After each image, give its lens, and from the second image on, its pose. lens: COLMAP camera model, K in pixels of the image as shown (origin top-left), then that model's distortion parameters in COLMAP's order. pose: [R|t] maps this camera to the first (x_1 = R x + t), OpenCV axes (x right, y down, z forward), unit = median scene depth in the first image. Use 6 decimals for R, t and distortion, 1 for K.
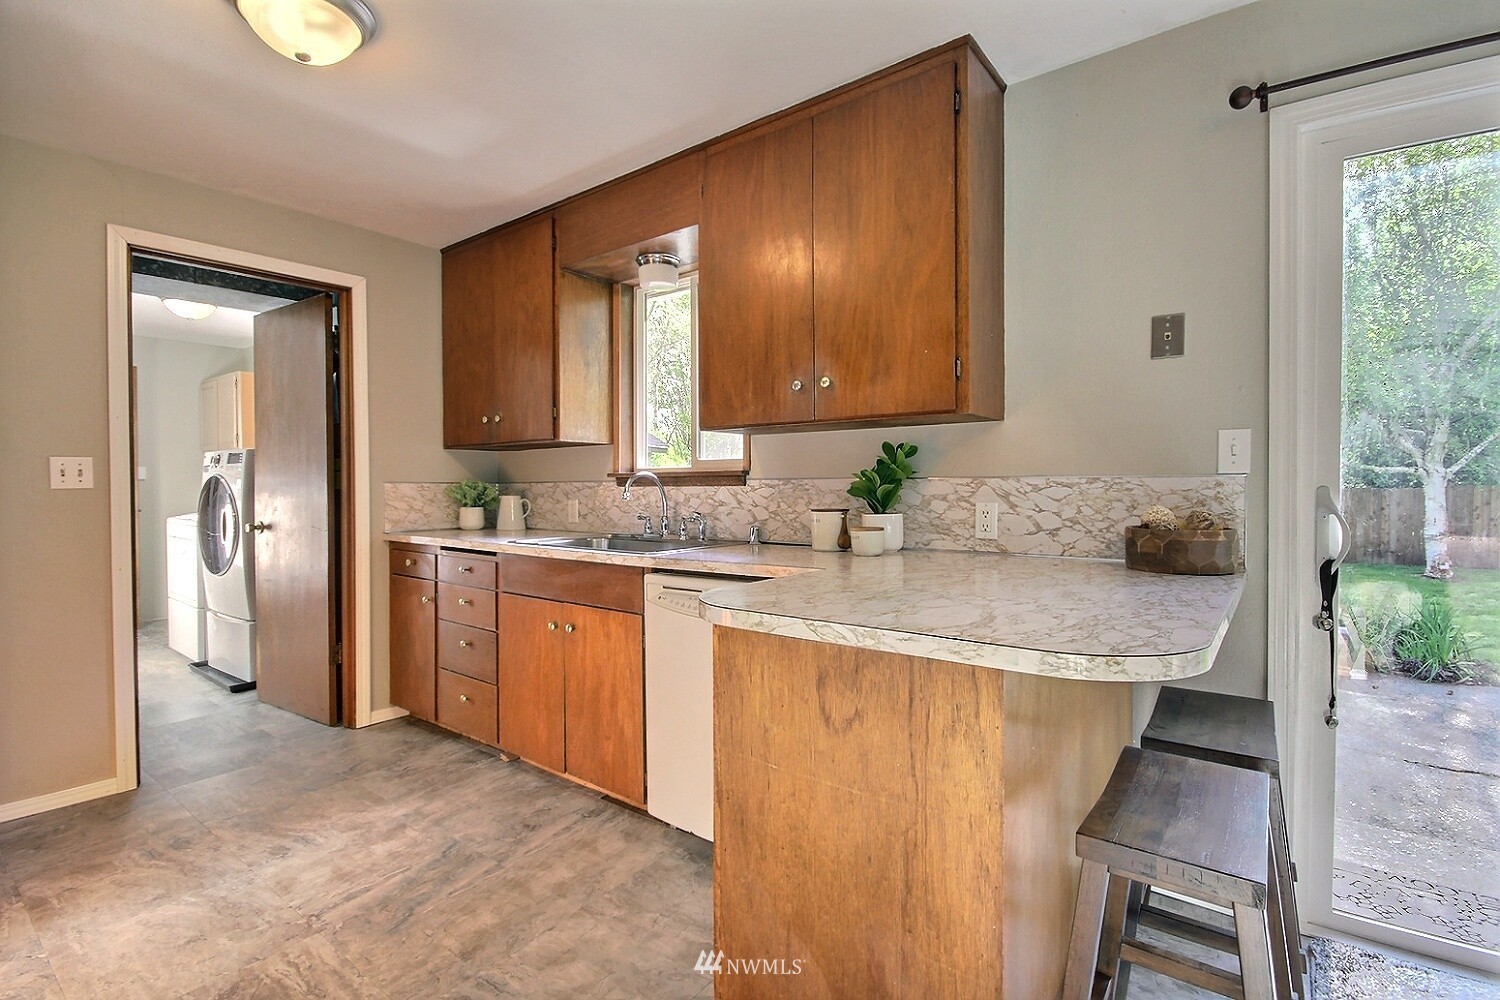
lens RADIAL K [[700.0, 0, 757.4], [0, 700.0, 497.2], [0, 0, 1]] dist [0.010489, -0.008191]
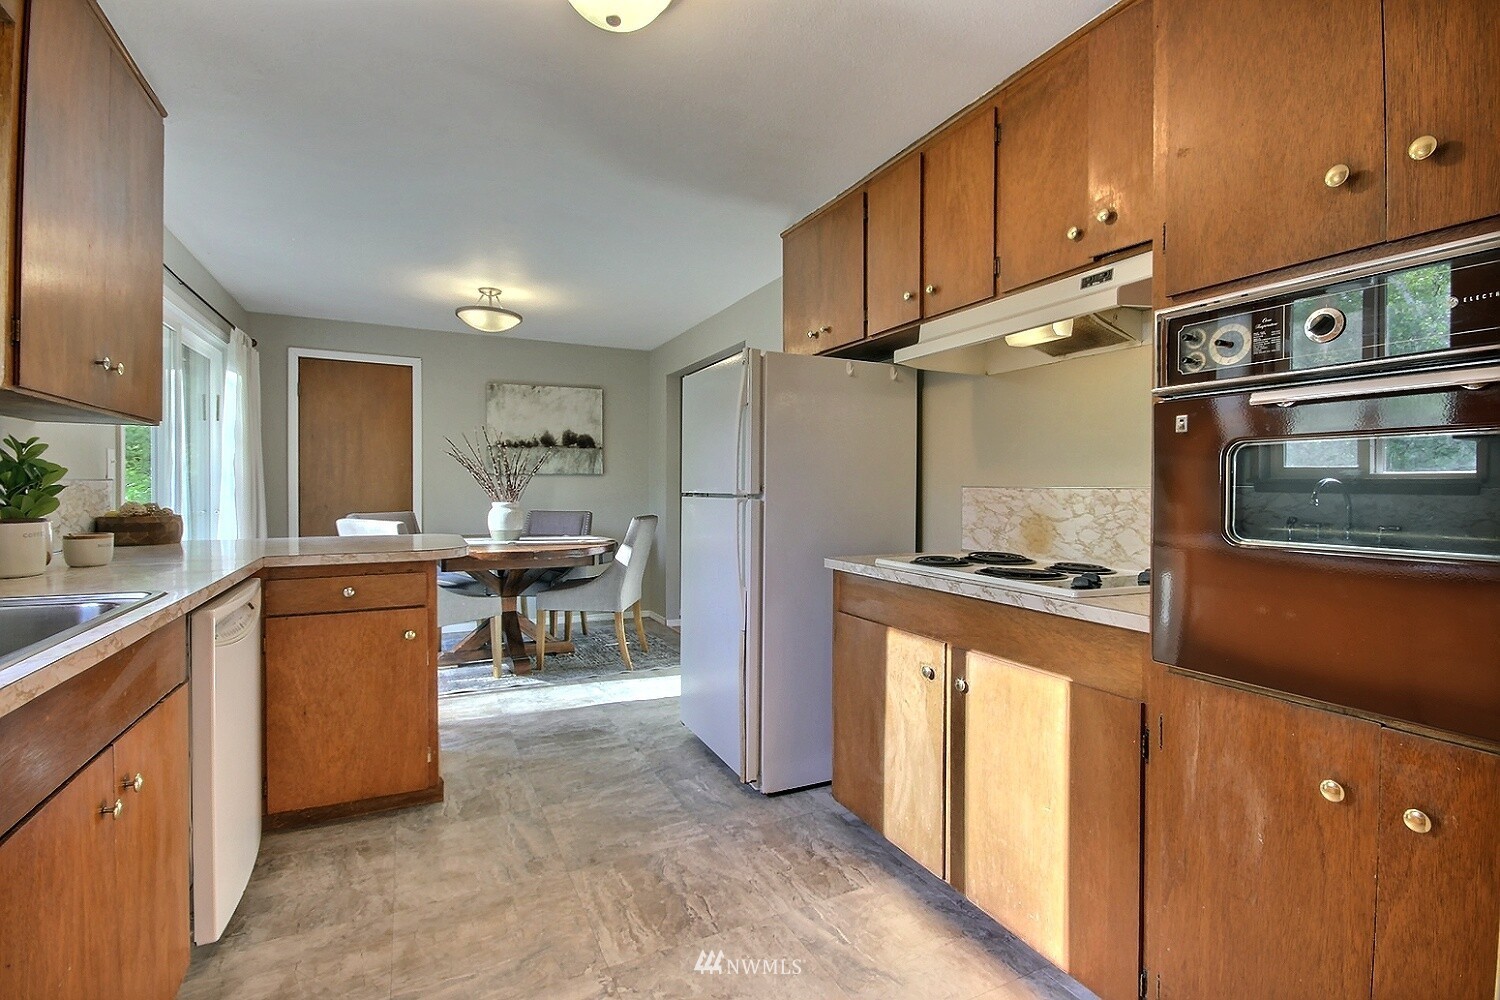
lens RADIAL K [[700.0, 0, 757.4], [0, 700.0, 497.2], [0, 0, 1]] dist [0.010489, -0.008191]
pose [[-0.897633, -0.003641, 0.440729, -1.240743], [0.013363, 0.999281, 0.035471, -0.033108], [-0.440541, 0.037730, -0.896939, 1.768681]]
